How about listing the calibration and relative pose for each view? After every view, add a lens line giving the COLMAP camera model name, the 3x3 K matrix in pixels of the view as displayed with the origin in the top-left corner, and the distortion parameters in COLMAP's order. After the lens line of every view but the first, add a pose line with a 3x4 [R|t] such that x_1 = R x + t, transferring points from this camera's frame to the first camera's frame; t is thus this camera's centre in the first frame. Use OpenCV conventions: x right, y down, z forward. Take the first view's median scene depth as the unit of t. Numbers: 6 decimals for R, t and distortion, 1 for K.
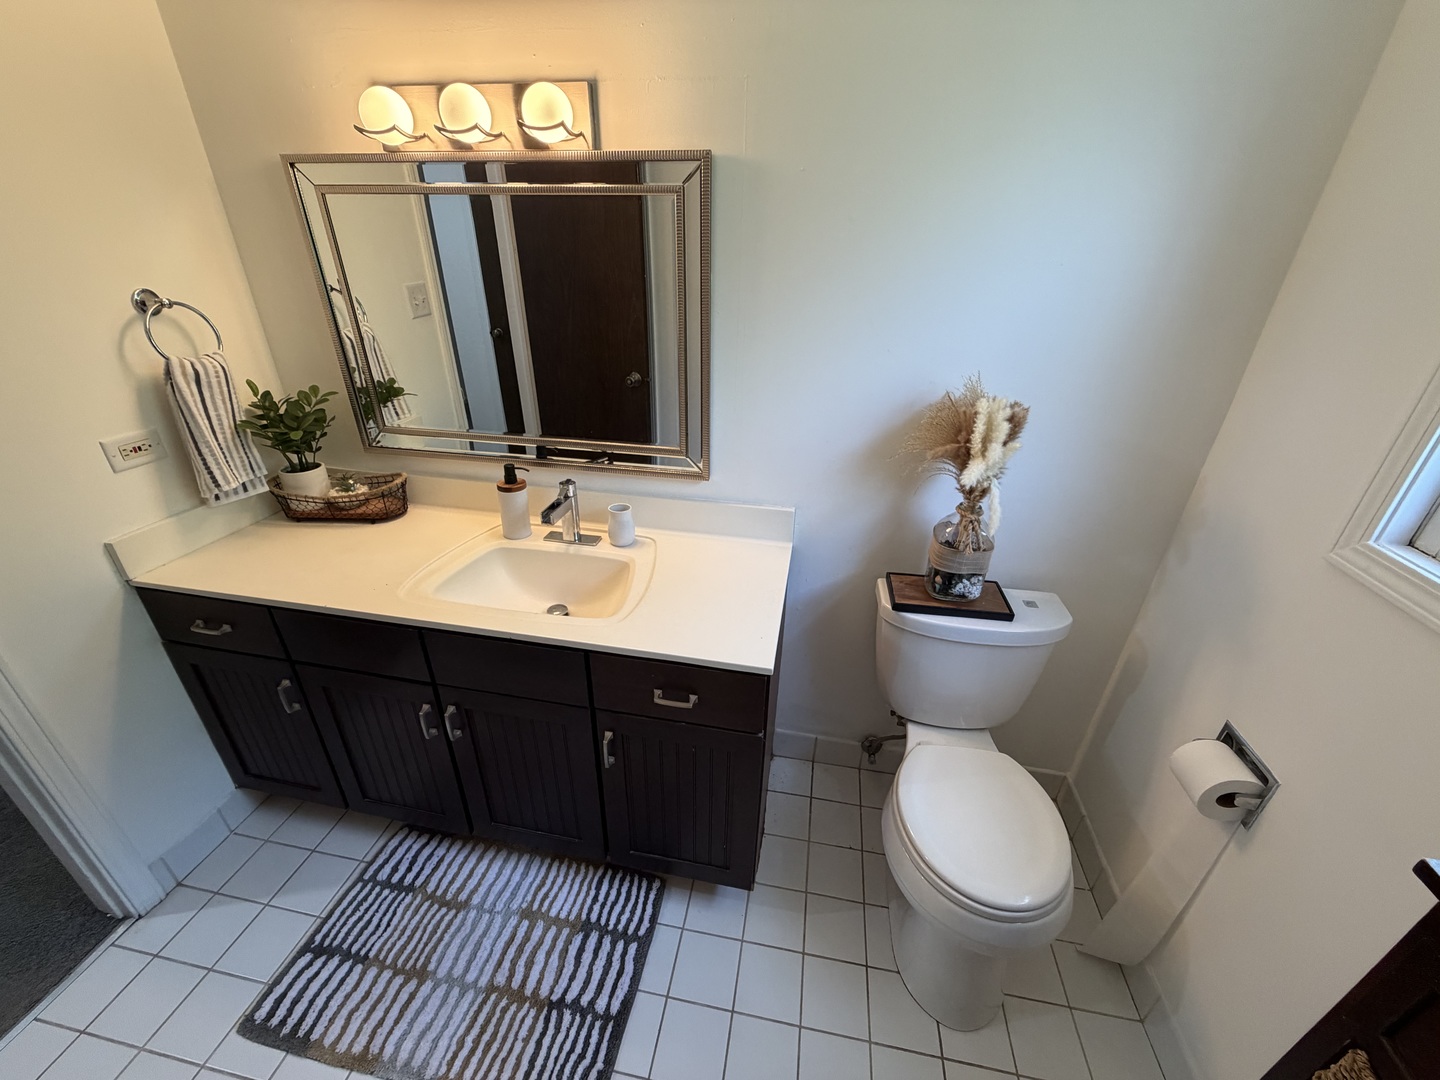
lens RADIAL K [[573.0, 0, 720.0], [0, 573.0, 536.3], [0, 0, 1]] dist [0.000177, -0.000168]
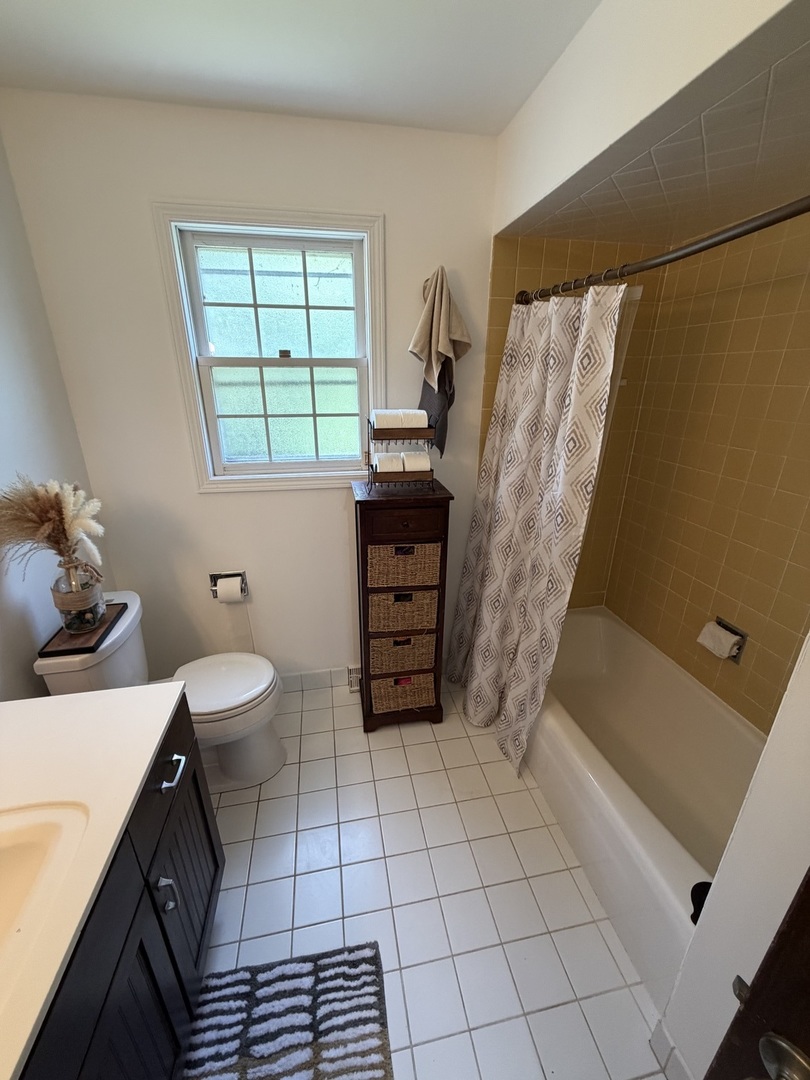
lens RADIAL K [[429.8, 0, 403.9], [0, 429.8, 544.3], [0, 0, 1]] dist [0.000177, -0.000168]
pose [[-0.357471, -0.363831, 0.860141, -0.725185], [0.406826, 0.768359, 0.494083, -0.264733], [-0.840659, 0.526548, -0.126650, 0.454200]]
